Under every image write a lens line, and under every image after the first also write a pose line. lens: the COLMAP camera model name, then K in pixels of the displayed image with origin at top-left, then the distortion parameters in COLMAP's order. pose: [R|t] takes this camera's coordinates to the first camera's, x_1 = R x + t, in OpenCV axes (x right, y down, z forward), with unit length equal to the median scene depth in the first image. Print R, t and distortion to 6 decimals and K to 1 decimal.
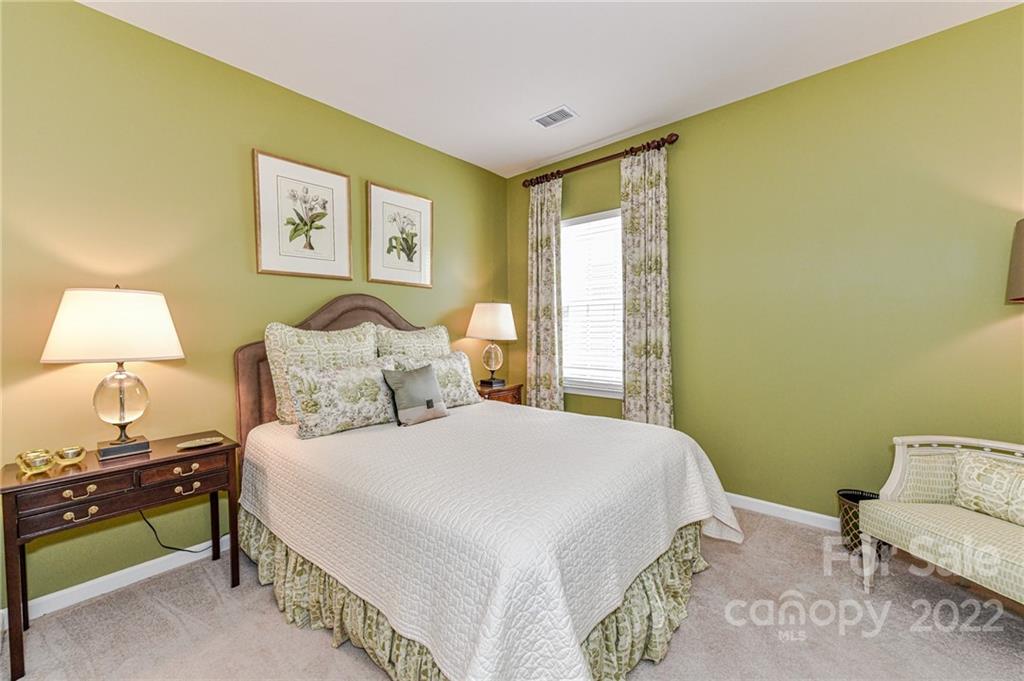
lens RADIAL K [[405.5, 0, 511.1], [0, 405.5, 337.4], [0, 0, 1]] dist [0.000834, -0.000471]
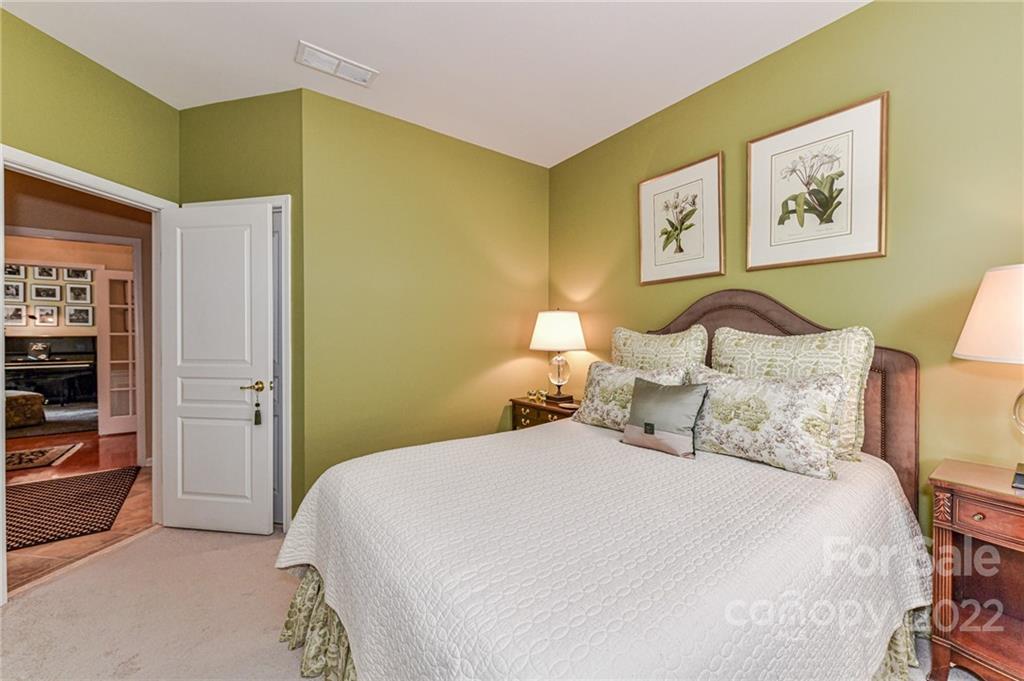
lens RADIAL K [[405.5, 0, 511.1], [0, 405.5, 337.4], [0, 0, 1]] dist [0.000834, -0.000471]
pose [[-0.245256, 0.011608, -0.969389, 0.557424], [-0.023022, 0.999577, 0.017794, -0.017416], [0.969185, 0.026681, -0.244885, 0.829692]]
